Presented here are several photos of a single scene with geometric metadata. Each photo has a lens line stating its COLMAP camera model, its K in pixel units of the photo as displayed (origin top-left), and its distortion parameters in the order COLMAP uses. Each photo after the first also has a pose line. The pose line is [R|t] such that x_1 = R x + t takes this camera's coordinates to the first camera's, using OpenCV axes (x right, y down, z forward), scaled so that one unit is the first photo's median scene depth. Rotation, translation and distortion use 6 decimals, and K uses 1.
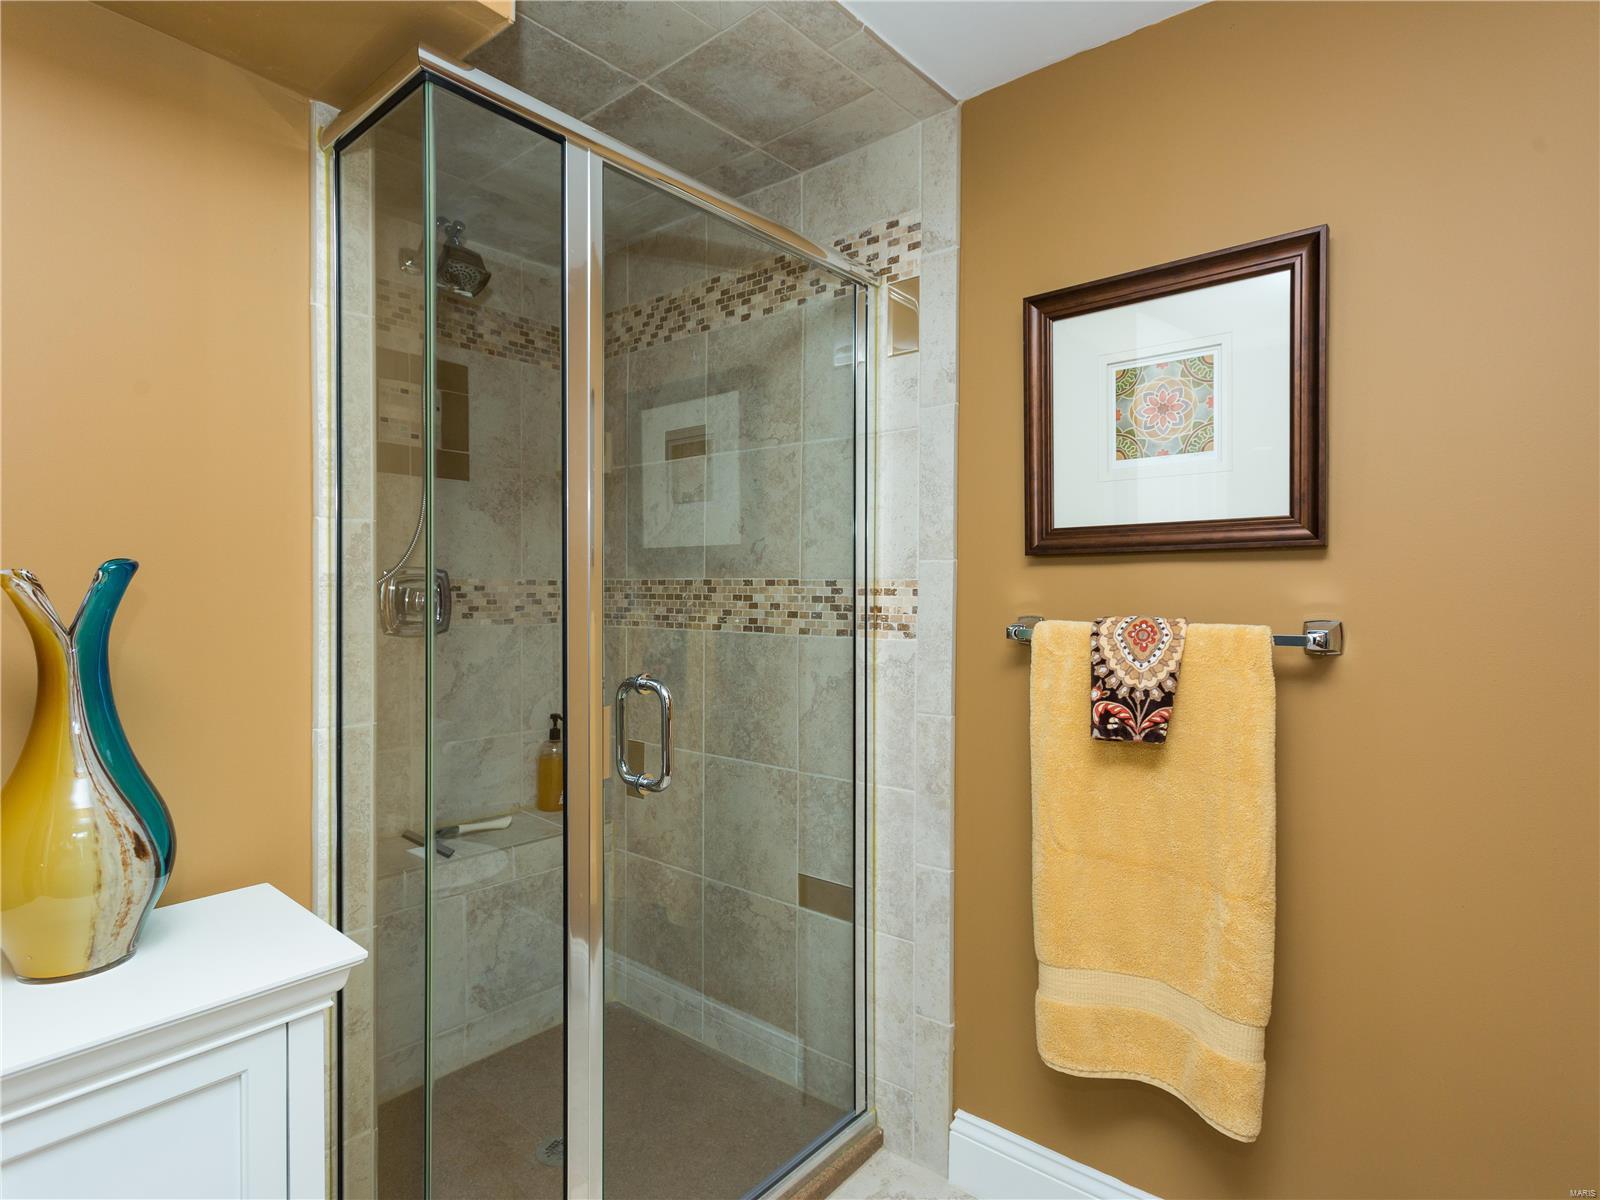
lens RADIAL K [[843.2, 0, 799.4], [0, 843.2, 594.8], [0, 0, 1]] dist [0.002474, 0.001107]
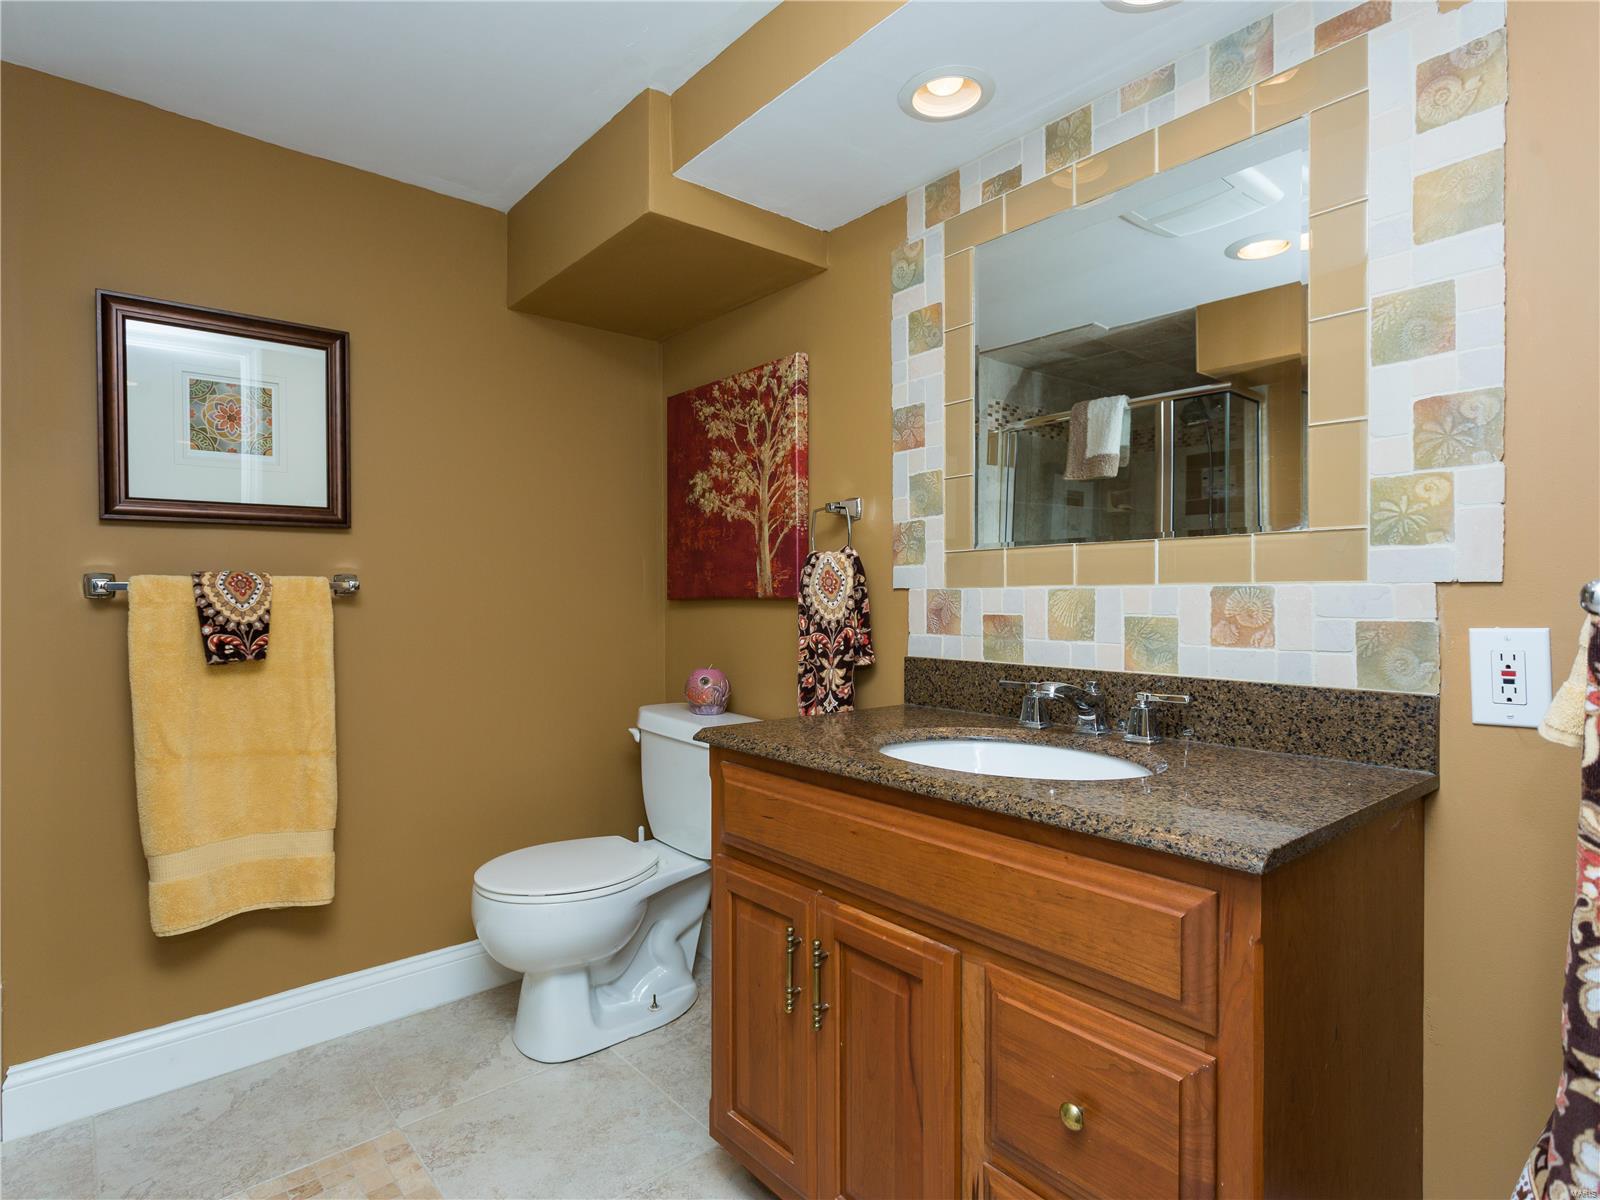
lens RADIAL K [[843.2, 0, 799.7], [0, 843.2, 599.5], [0, 0, 1]] dist [0.002474, 0.001107]
pose [[0.165328, -0.012795, 0.986156, -0.795446], [0.010812, 0.999879, 0.011161, 0.067273], [-0.986179, 0.008817, 0.165446, -0.118511]]
